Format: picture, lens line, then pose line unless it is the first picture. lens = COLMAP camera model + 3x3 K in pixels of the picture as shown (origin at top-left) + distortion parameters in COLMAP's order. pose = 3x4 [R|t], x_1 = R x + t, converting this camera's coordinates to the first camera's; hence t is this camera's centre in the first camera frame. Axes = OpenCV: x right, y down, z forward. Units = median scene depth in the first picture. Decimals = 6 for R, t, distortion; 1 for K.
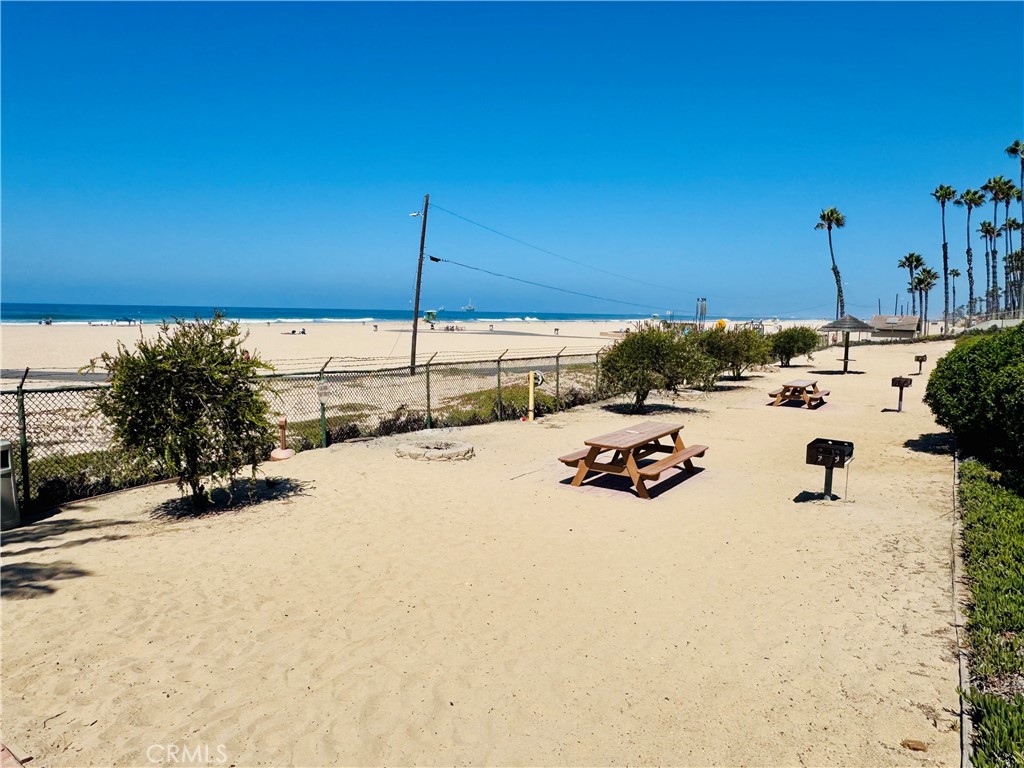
lens RADIAL K [[673.5, 0, 512.0], [0, 673.5, 384.0], [0, 0, 1]] dist [-0.002396, -0.000849]
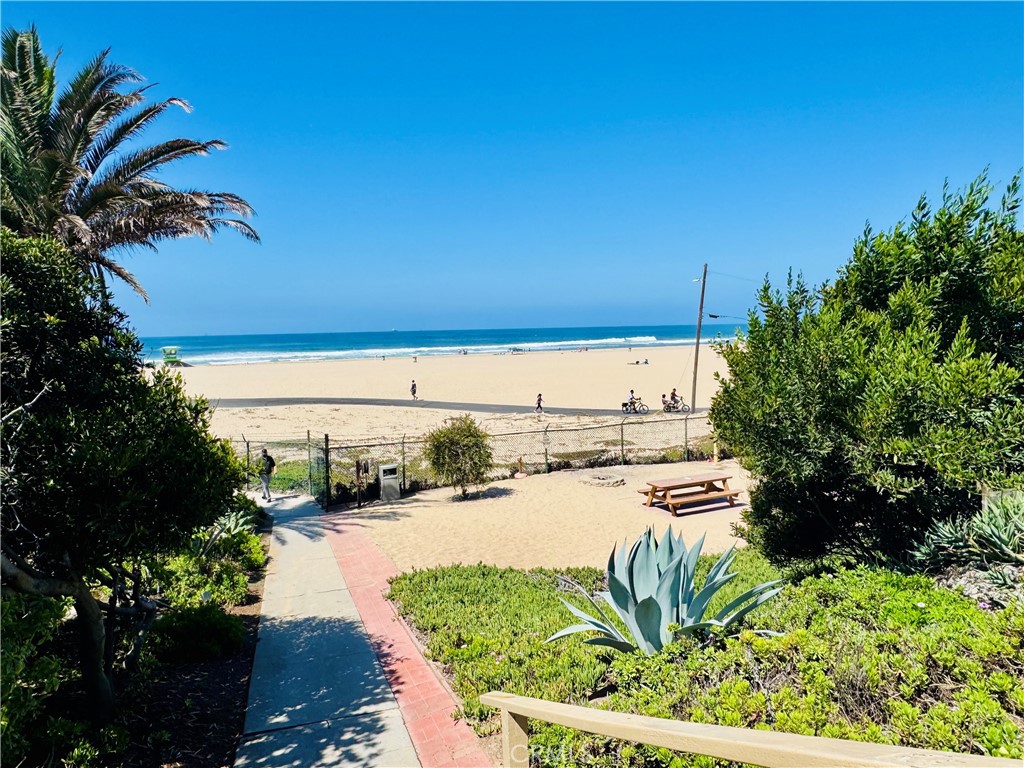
lens RADIAL K [[673.5, 0, 512.0], [0, 673.5, 384.0], [0, 0, 1]] dist [-0.002396, -0.000849]
pose [[0.855968, 0.004209, -0.517012, 0.560393], [-0.016207, 0.999694, -0.018694, -0.106588], [0.516775, 0.024381, 0.855774, -0.570897]]
